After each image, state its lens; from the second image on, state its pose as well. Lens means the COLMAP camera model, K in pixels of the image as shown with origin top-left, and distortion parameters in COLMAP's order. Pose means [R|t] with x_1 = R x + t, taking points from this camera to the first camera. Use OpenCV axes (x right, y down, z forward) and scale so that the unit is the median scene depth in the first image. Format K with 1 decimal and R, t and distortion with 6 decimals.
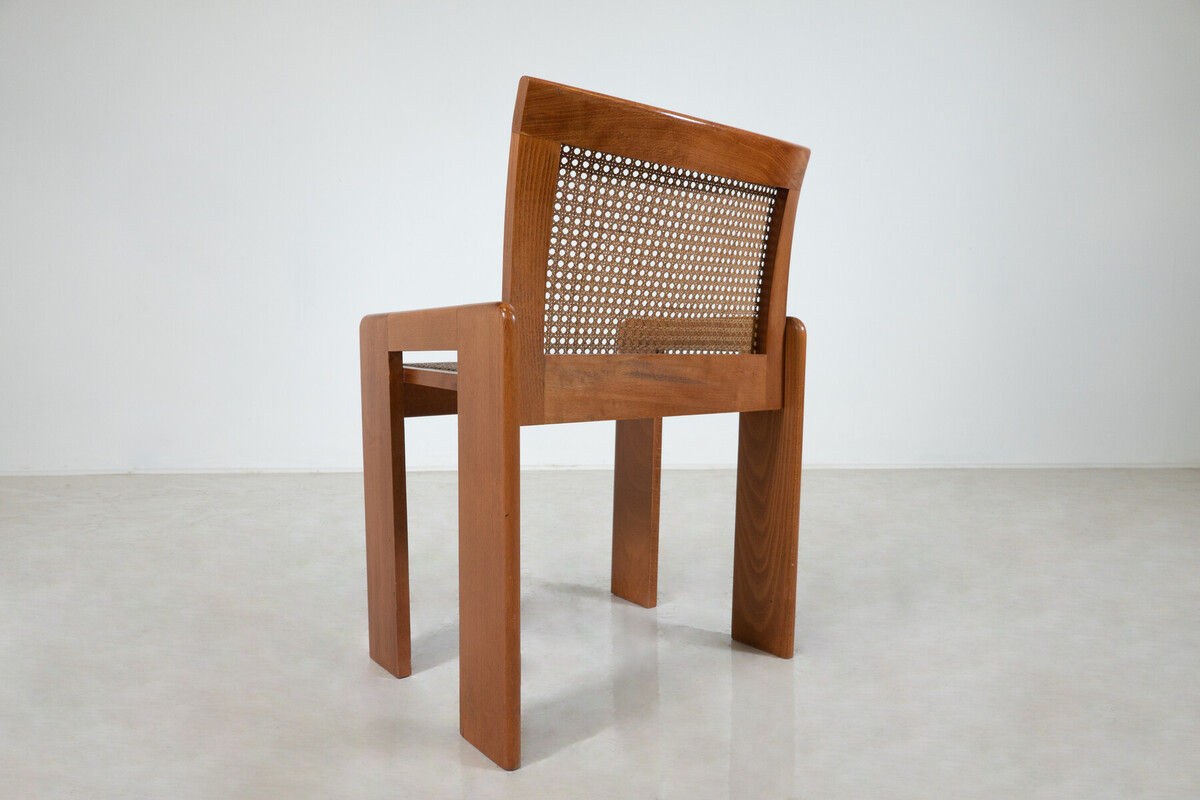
lens RADIAL K [[788.9, 0, 599.2], [0, 788.9, 399.9], [0, 0, 1]] dist [0.002254, 0.004132]
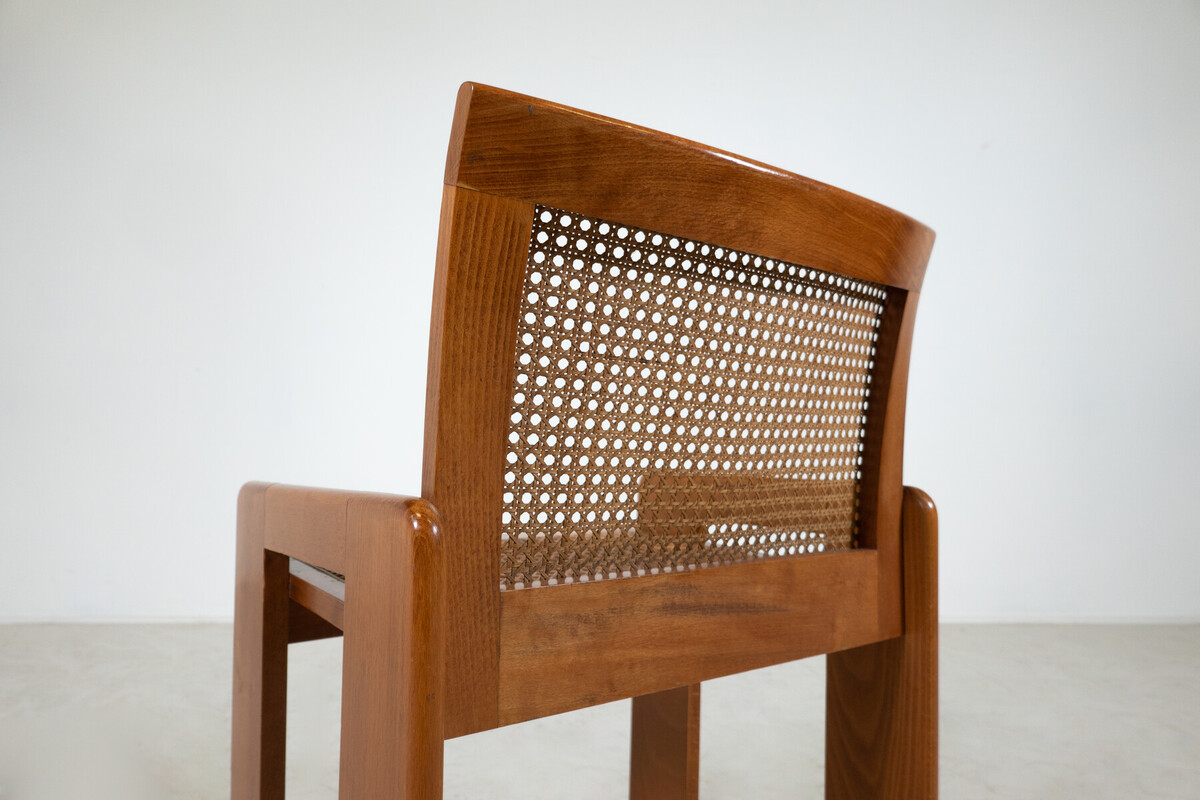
lens RADIAL K [[788.9, 0, 607.2], [0, 788.9, 404.4], [0, 0, 1]] dist [0.002254, 0.004132]
pose [[0.999943, 0.001931, -0.010518, 0.007017], [-0.003247, 0.991950, -0.126586, -0.110448], [0.010189, 0.126613, 0.991900, 0.440118]]
